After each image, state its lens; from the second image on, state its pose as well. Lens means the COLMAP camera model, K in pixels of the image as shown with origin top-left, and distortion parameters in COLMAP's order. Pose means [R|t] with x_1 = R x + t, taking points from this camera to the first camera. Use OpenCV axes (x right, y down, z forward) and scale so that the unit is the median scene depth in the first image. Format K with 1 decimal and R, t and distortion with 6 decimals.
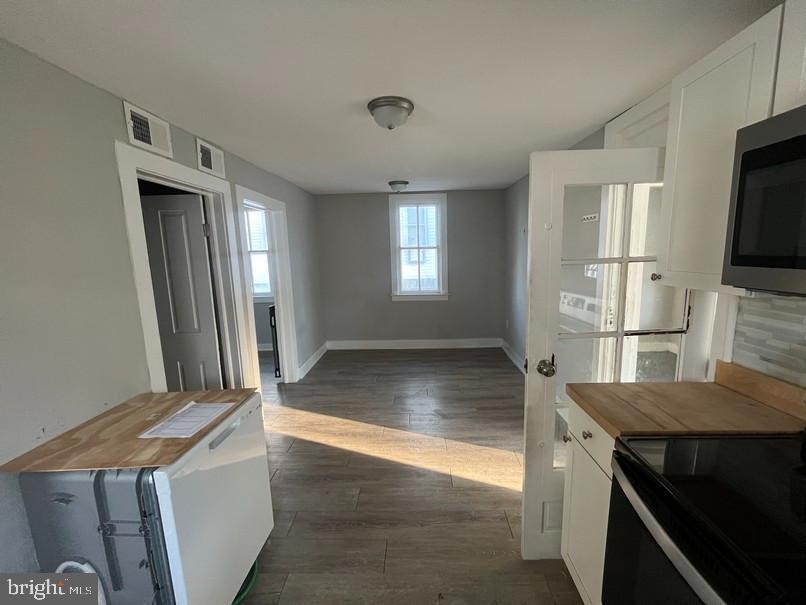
lens RADIAL K [[328.6, 0, 403.6], [0, 328.6, 302.0], [0, 0, 1]] dist [-0.000762, -0.000011]
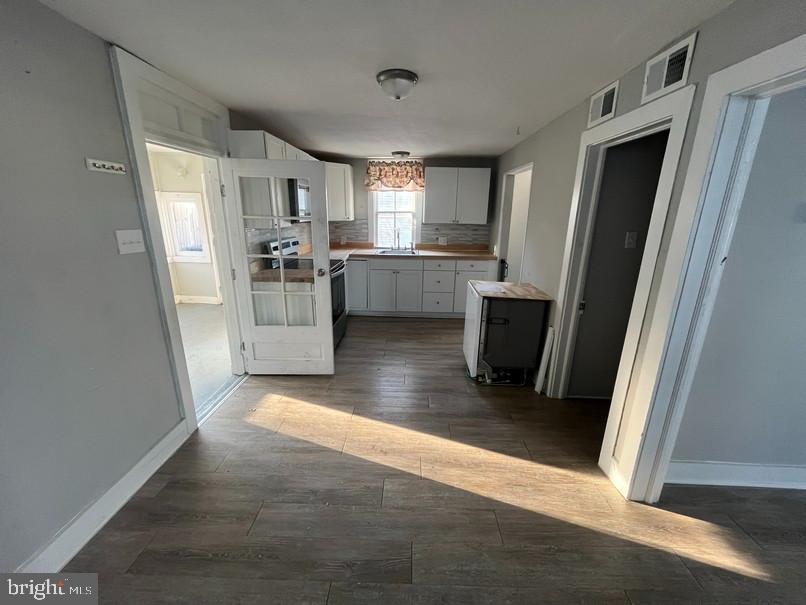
lens RADIAL K [[328.6, 0, 403.5], [0, 328.6, 299.2], [0, 0, 1]] dist [-0.000762, -0.000011]
pose [[-0.999851, 0.016240, -0.005925, -0.029812], [0.012325, 0.910024, 0.414373, -0.285765], [0.012121, 0.414238, -0.910088, 1.764954]]
